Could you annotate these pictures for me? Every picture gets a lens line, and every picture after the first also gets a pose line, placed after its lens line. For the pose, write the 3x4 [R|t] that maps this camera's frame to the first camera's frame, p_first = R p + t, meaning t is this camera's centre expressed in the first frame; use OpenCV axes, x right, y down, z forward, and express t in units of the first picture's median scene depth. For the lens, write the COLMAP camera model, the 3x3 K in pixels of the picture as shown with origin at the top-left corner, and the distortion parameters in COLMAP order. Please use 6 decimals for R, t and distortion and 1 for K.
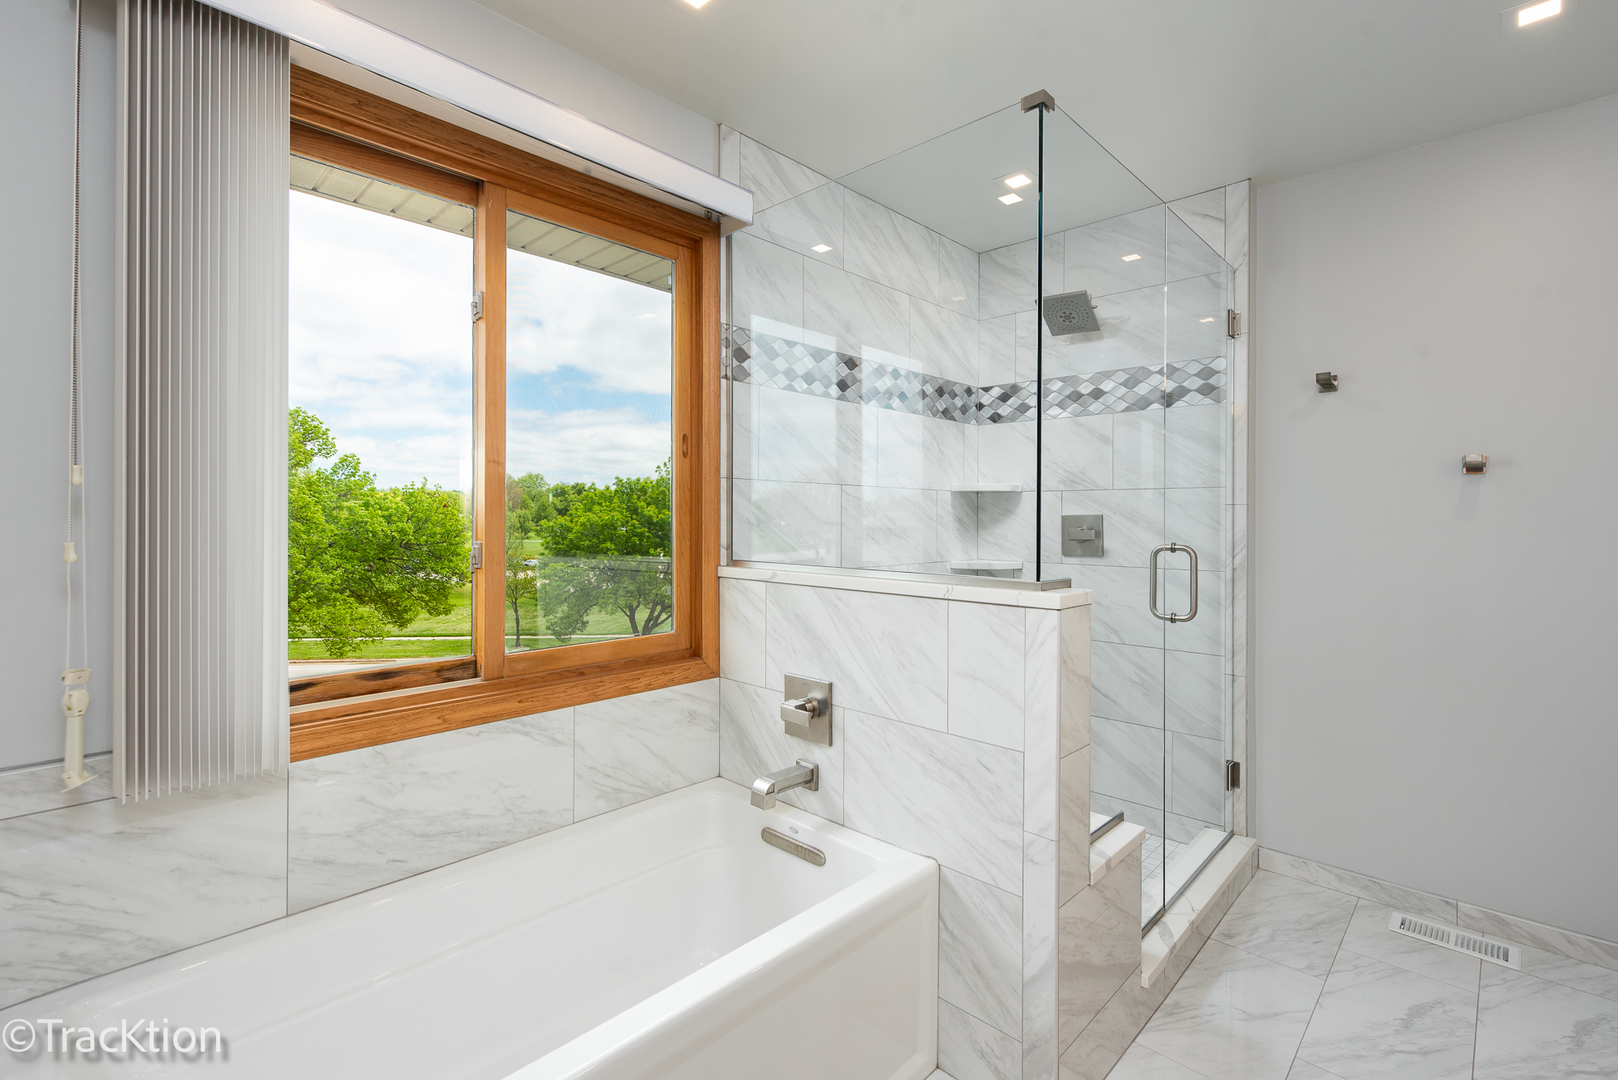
lens RADIAL K [[718.2, 0, 808.8], [0, 718.2, 536.3], [0, 0, 1]] dist [-0.002808, -0.001585]
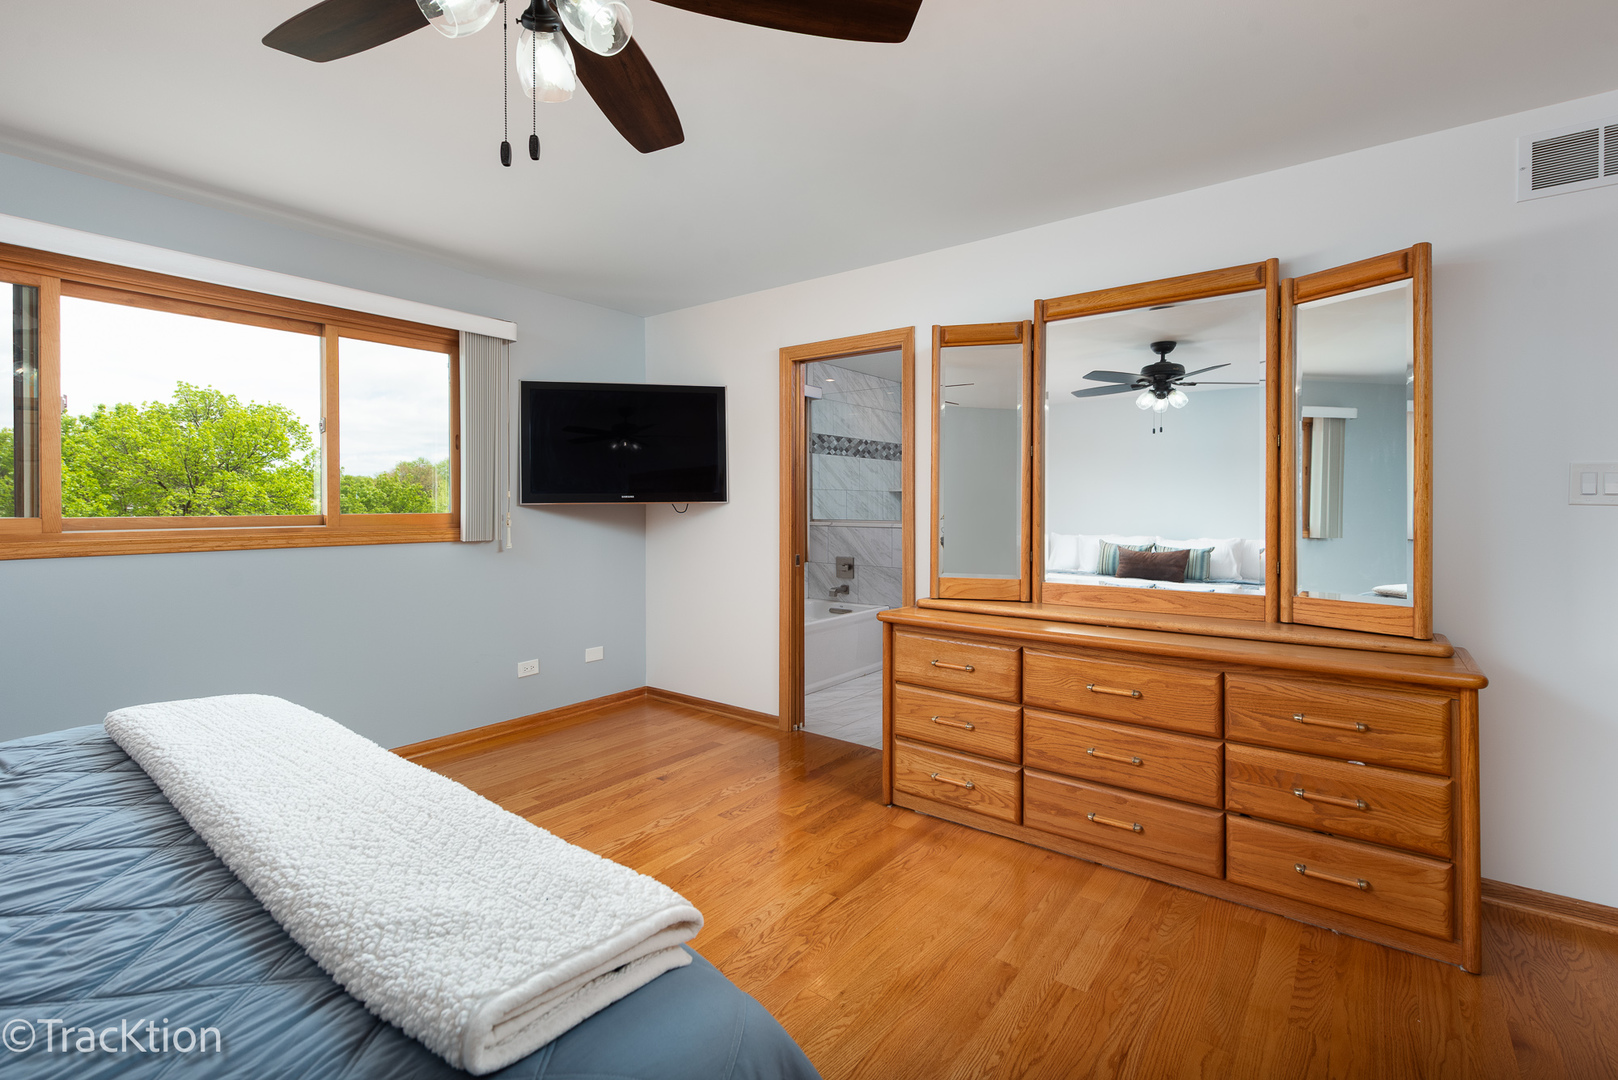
lens RADIAL K [[718.2, 0, 810.6], [0, 718.2, 527.2], [0, 0, 1]] dist [-0.002808, -0.001585]
pose [[0.994279, -0.004532, 0.106721, -0.367002], [0.003651, 0.999958, 0.008445, 0.036135], [-0.106755, -0.008007, 0.994253, -1.552478]]
